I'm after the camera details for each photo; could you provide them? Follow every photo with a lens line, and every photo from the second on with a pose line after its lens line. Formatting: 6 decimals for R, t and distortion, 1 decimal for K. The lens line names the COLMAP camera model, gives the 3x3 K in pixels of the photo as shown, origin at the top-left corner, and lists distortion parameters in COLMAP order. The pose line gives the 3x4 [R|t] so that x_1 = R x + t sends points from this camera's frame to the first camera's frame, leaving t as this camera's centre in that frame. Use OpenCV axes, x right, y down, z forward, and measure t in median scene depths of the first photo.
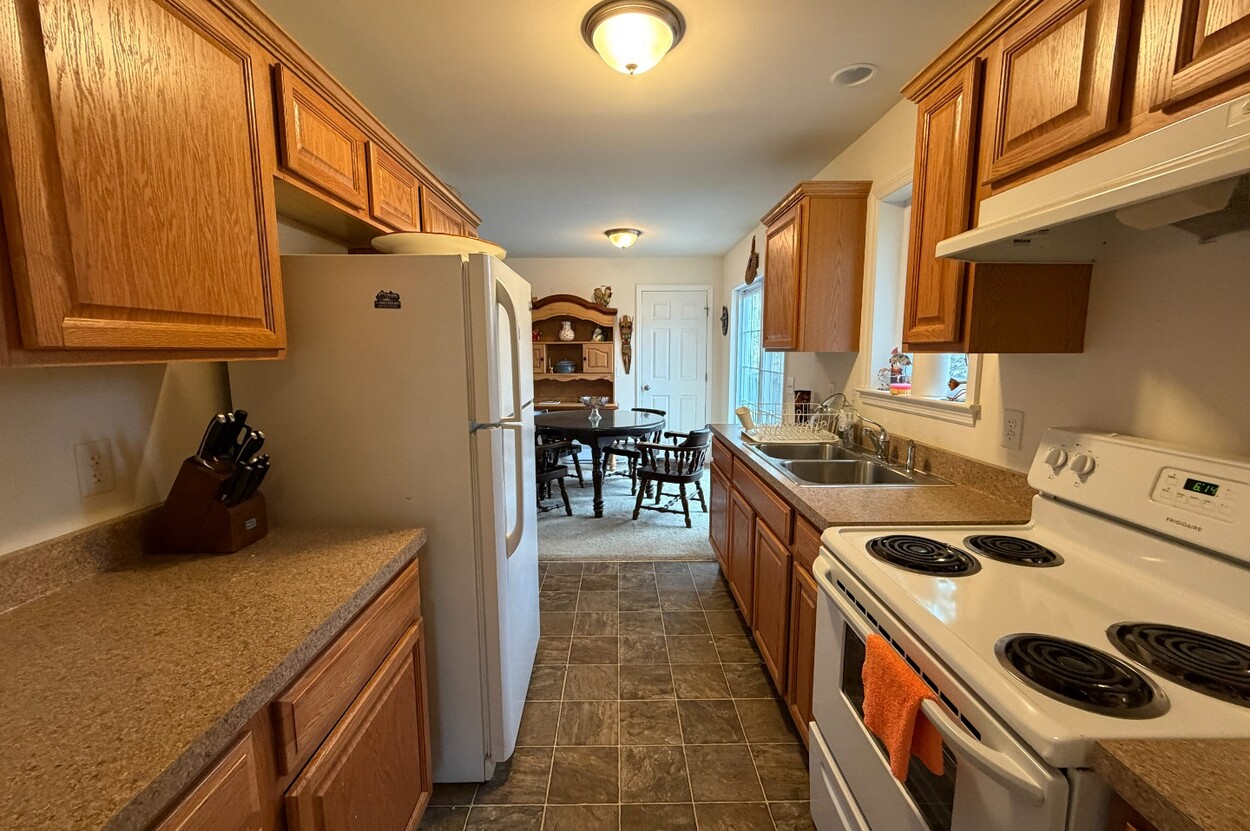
lens RADIAL K [[496.3, 0, 625.0], [0, 496.3, 415.5], [0, 0, 1]] dist [0.000062, -0.000042]
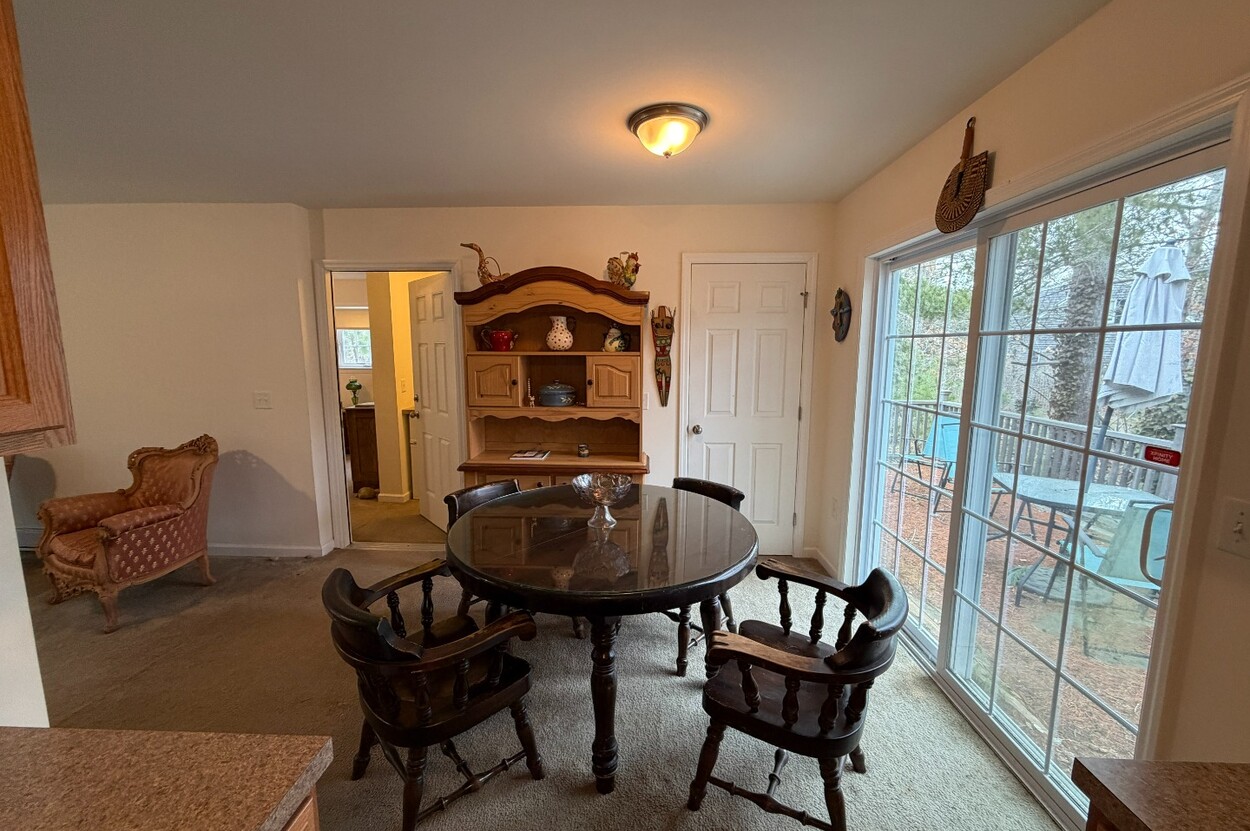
lens RADIAL K [[496.3, 0, 625.0], [0, 496.3, 415.5], [0, 0, 1]] dist [0.000062, -0.000042]
pose [[0.998927, 0.011484, -0.044869, -0.015478], [-0.011356, 0.999931, 0.003107, -0.078194], [0.044902, -0.002594, 0.998988, 0.436255]]
